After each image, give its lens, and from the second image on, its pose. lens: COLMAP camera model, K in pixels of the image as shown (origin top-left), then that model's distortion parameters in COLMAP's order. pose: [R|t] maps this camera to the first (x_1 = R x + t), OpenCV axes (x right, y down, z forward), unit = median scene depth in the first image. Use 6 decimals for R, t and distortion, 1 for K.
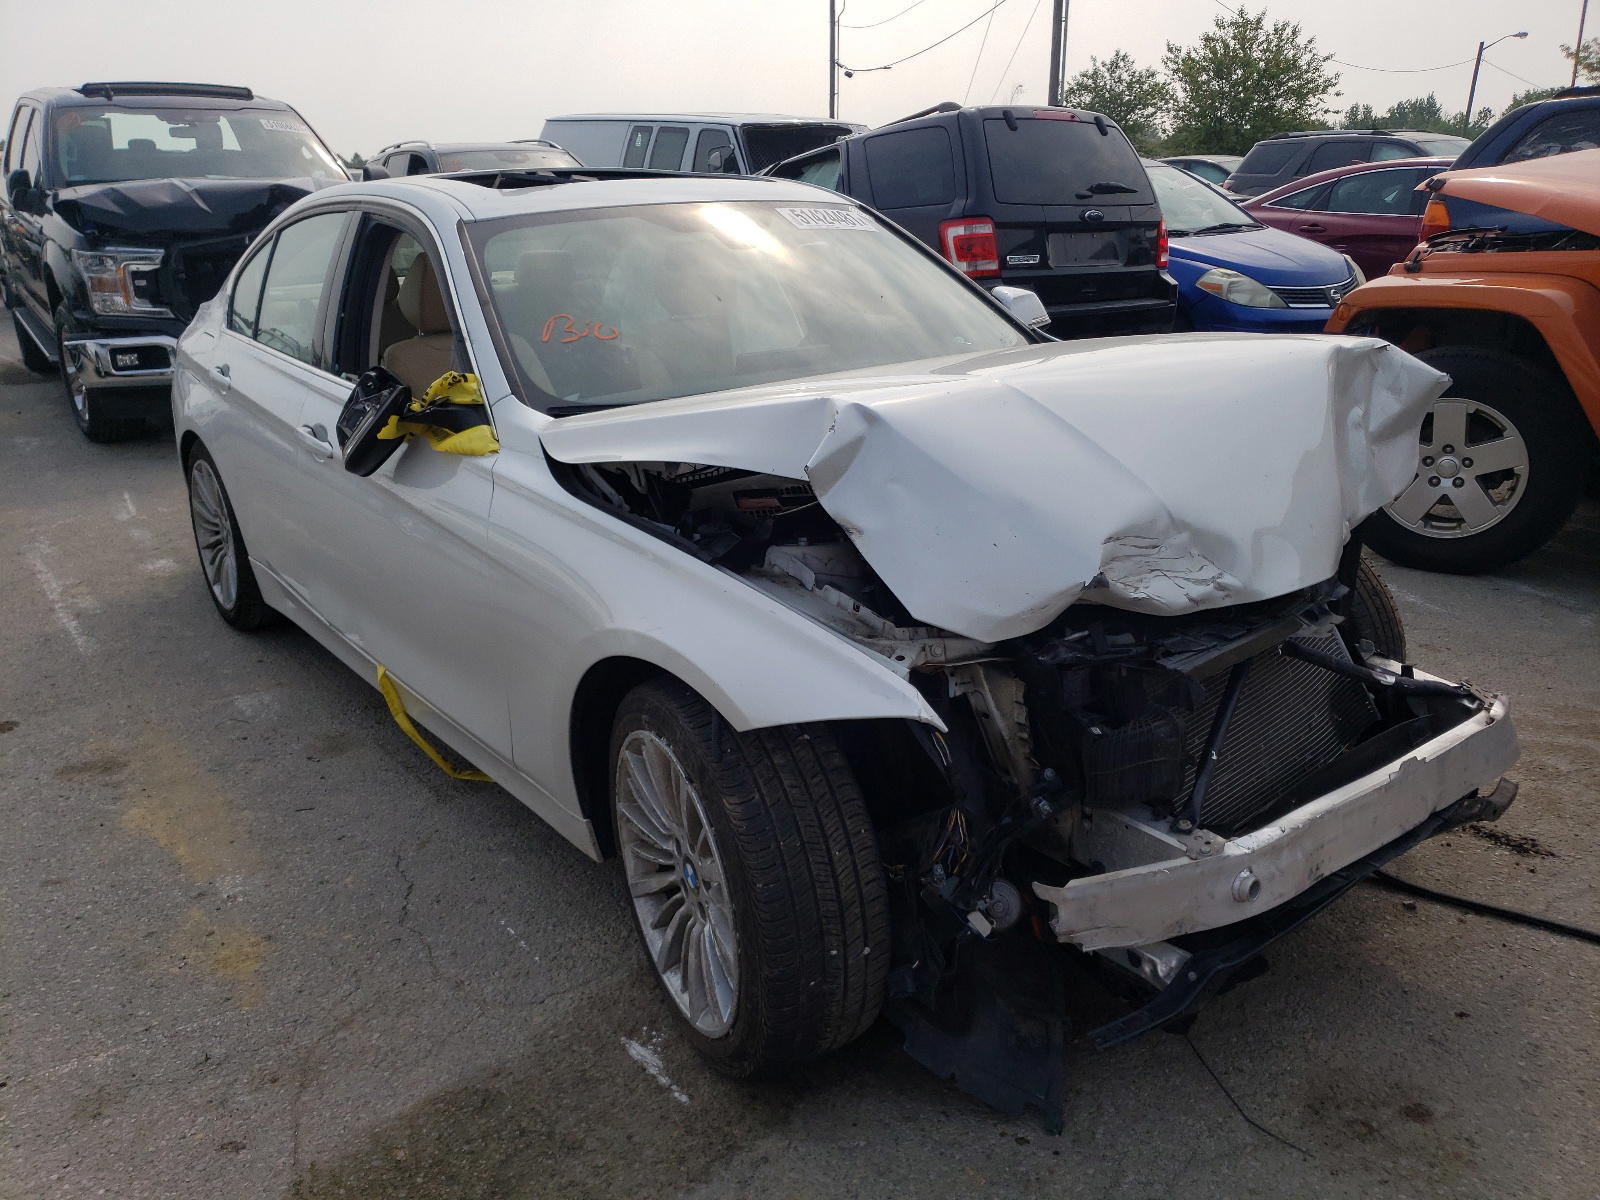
lens RADIAL K [[1238.1, 0, 800.0], [0, 1238.1, 600.0], [0, 0, 1]] dist [0.067648, -0.001768]
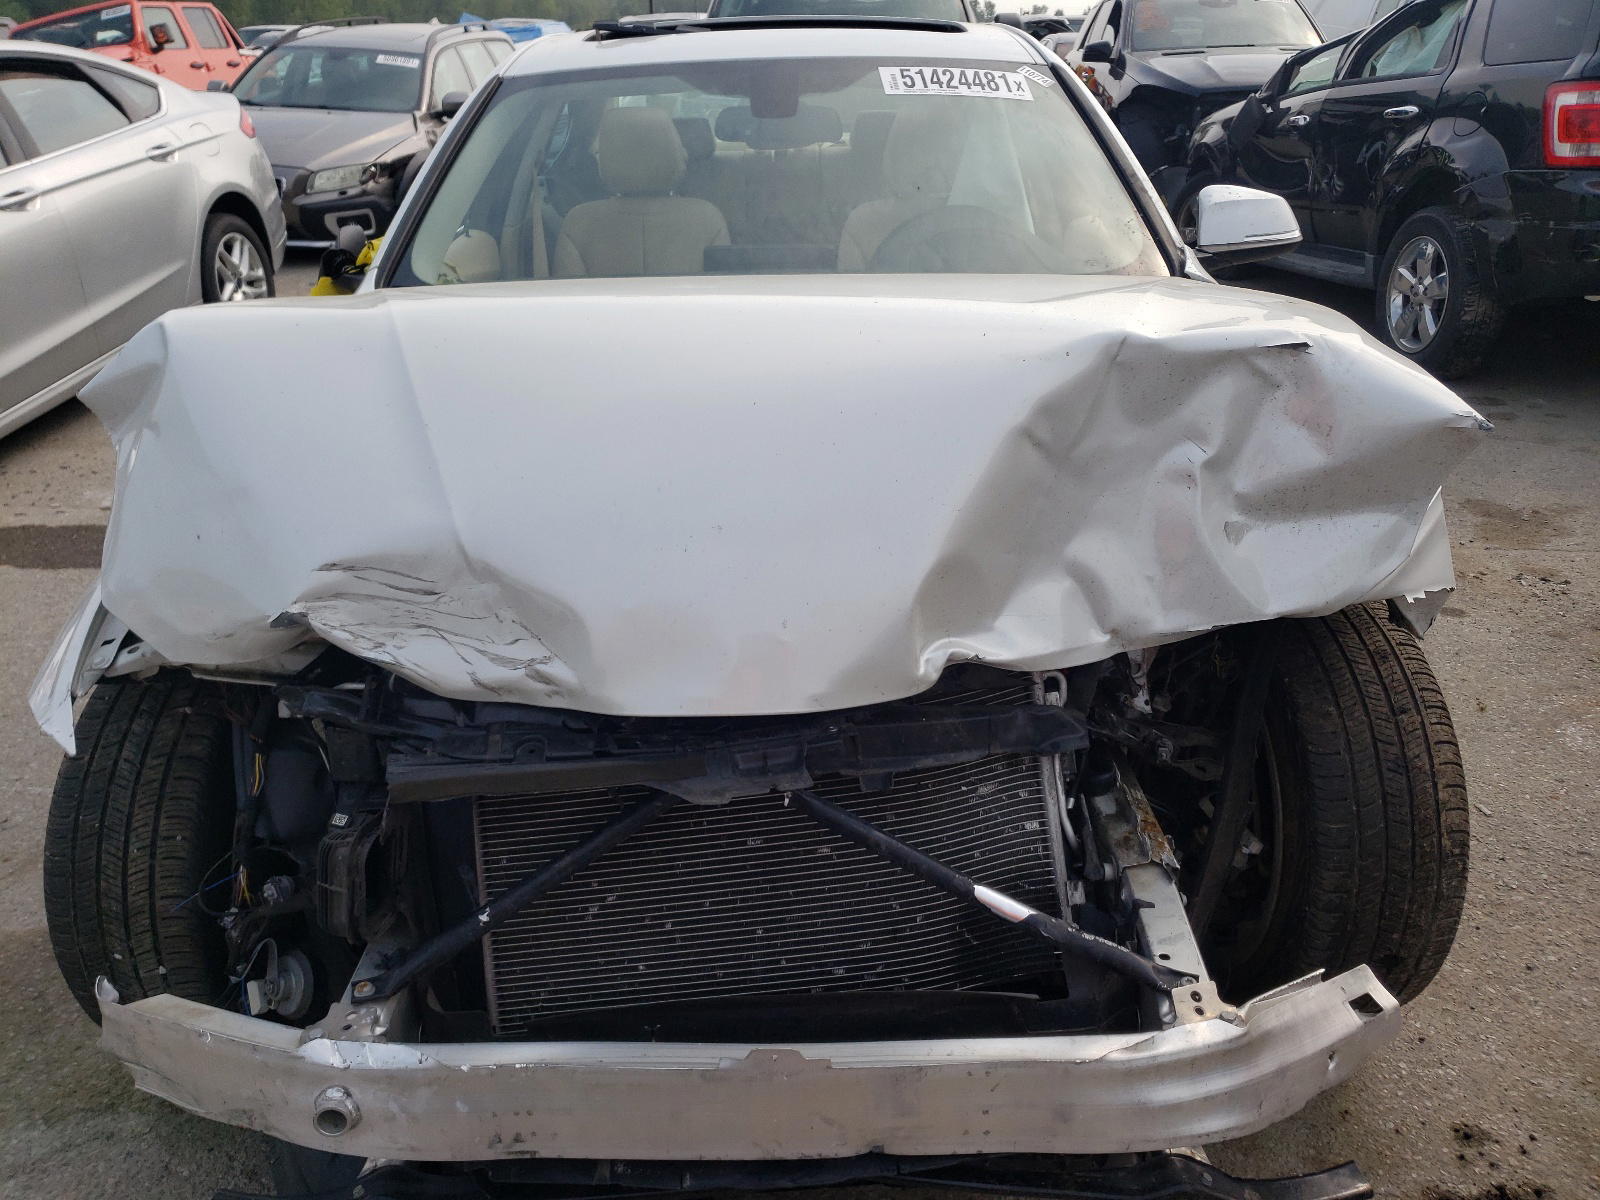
lens RADIAL K [[1272.7, 0, 800.8], [0, 1272.7, 569.3], [0, 0, 1]] dist [-0.009056, -0.004470]
pose [[0.802679, 0.236235, -0.547631, 0.801033], [-0.189572, 0.971649, 0.141284, -0.186171], [0.565481, -0.009590, 0.824705, 0.529185]]
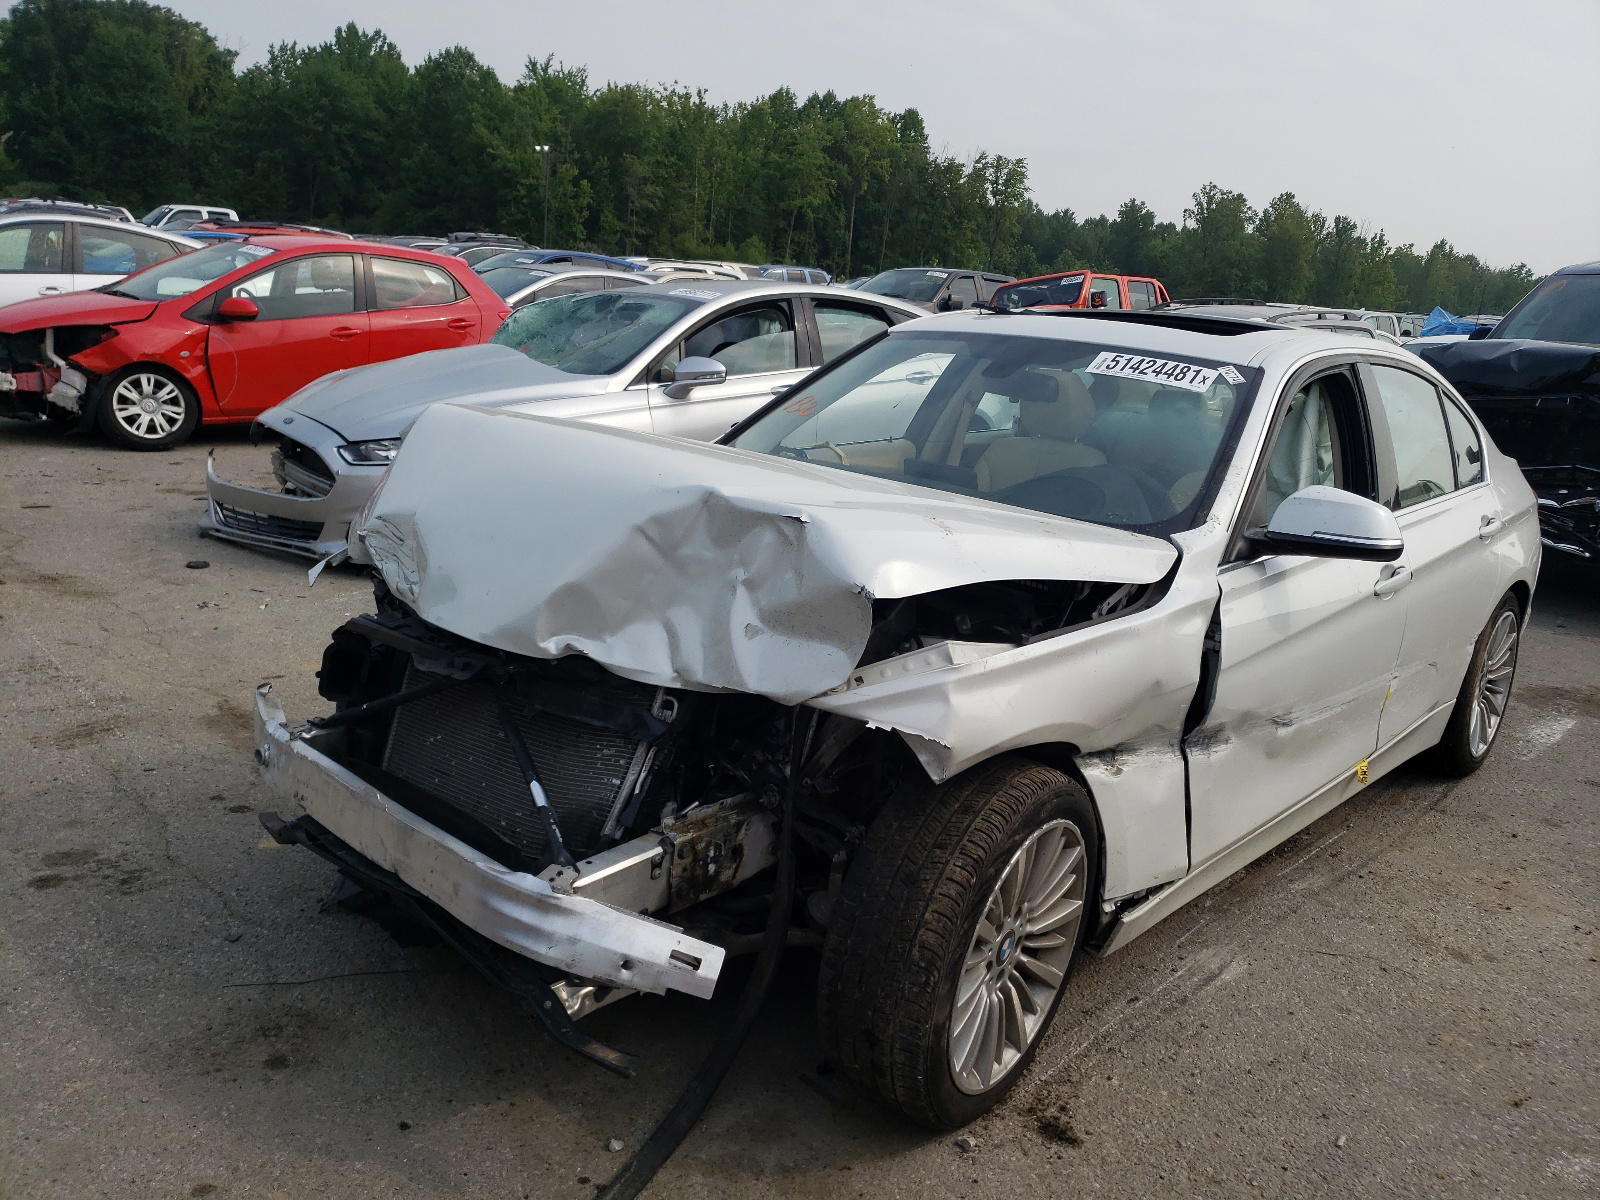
lens RADIAL K [[1238.1, 0, 800.0], [0, 1238.1, 600.0], [0, 0, 1]] dist [0.067648, -0.001768]
pose [[0.185847, 0.272489, -0.944040, 1.617306], [-0.388231, 0.902965, 0.184205, -0.391340], [0.902628, 0.332272, 0.273602, 1.012528]]
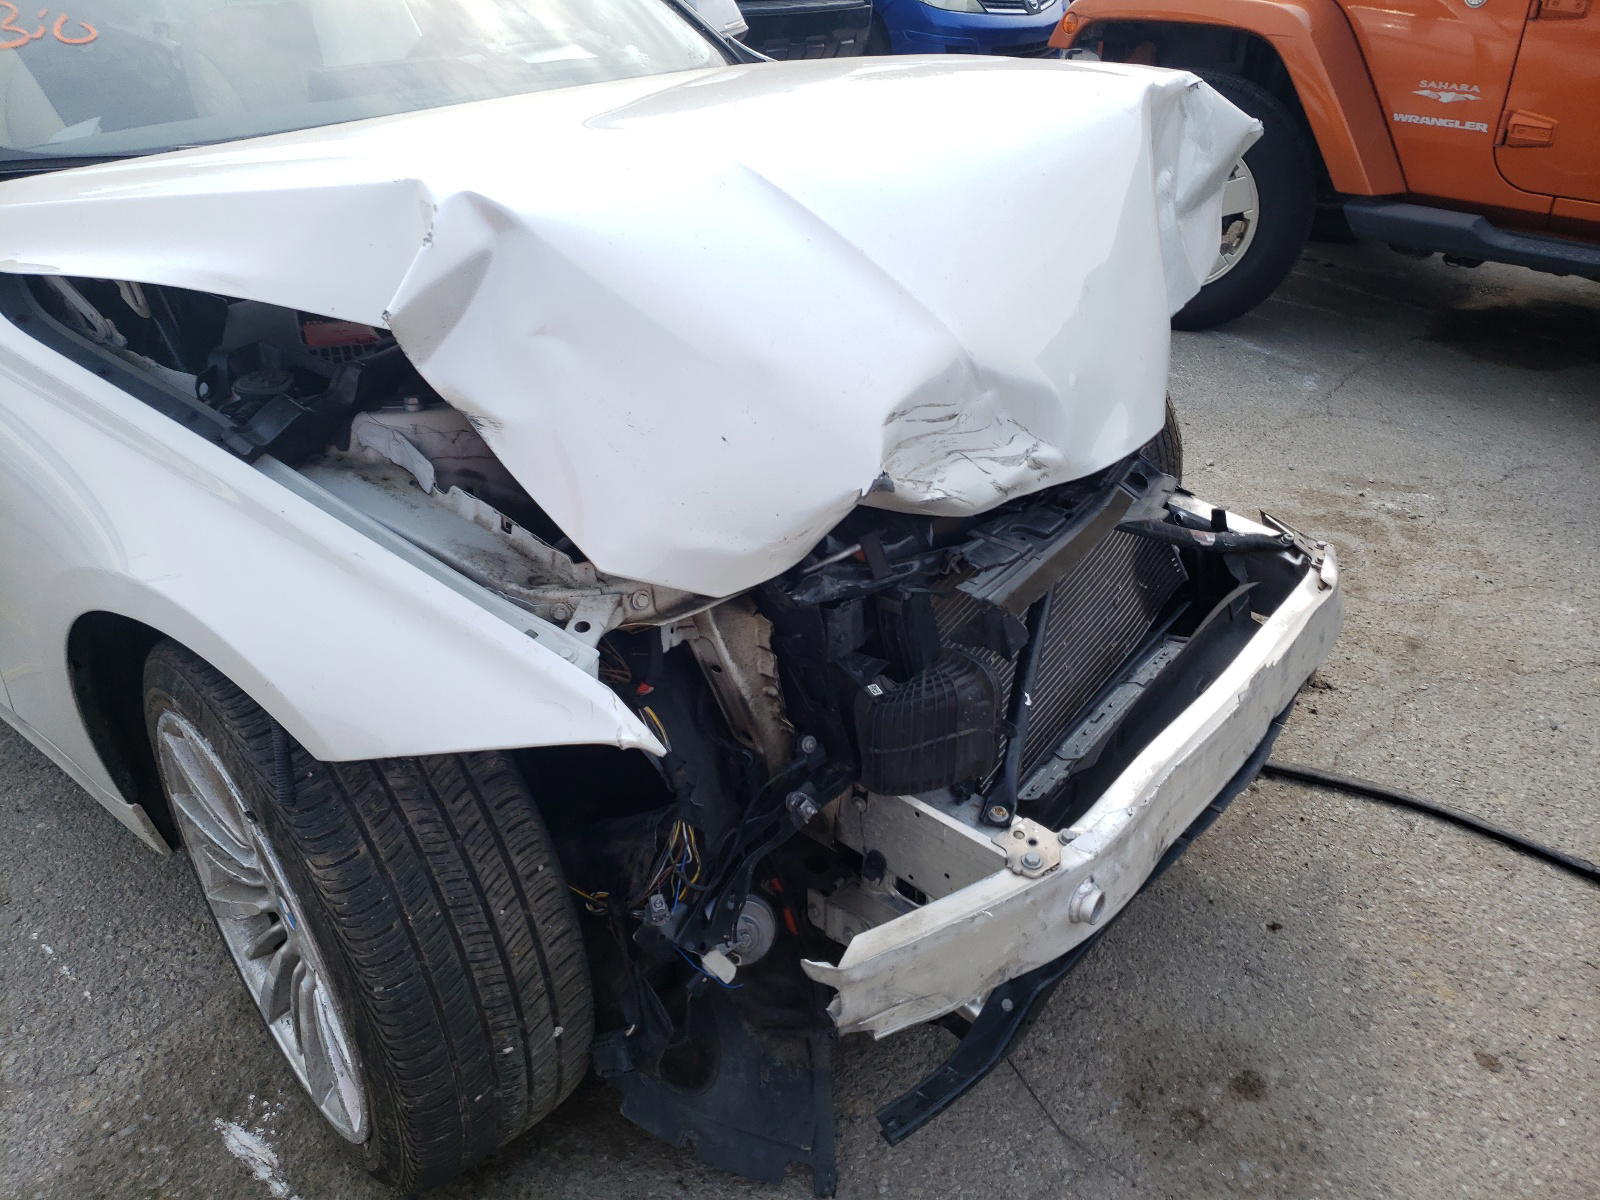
lens RADIAL K [[1266.6, 0, 800.0], [0, 1266.6, 600.0], [0, 0, 1]] dist [0.095979, -0.091519]
pose [[0.970561, -0.083198, 0.226030, 0.042355], [0.035404, 0.977532, 0.207792, -0.088655], [-0.238239, -0.193672, 0.951700, 0.342790]]
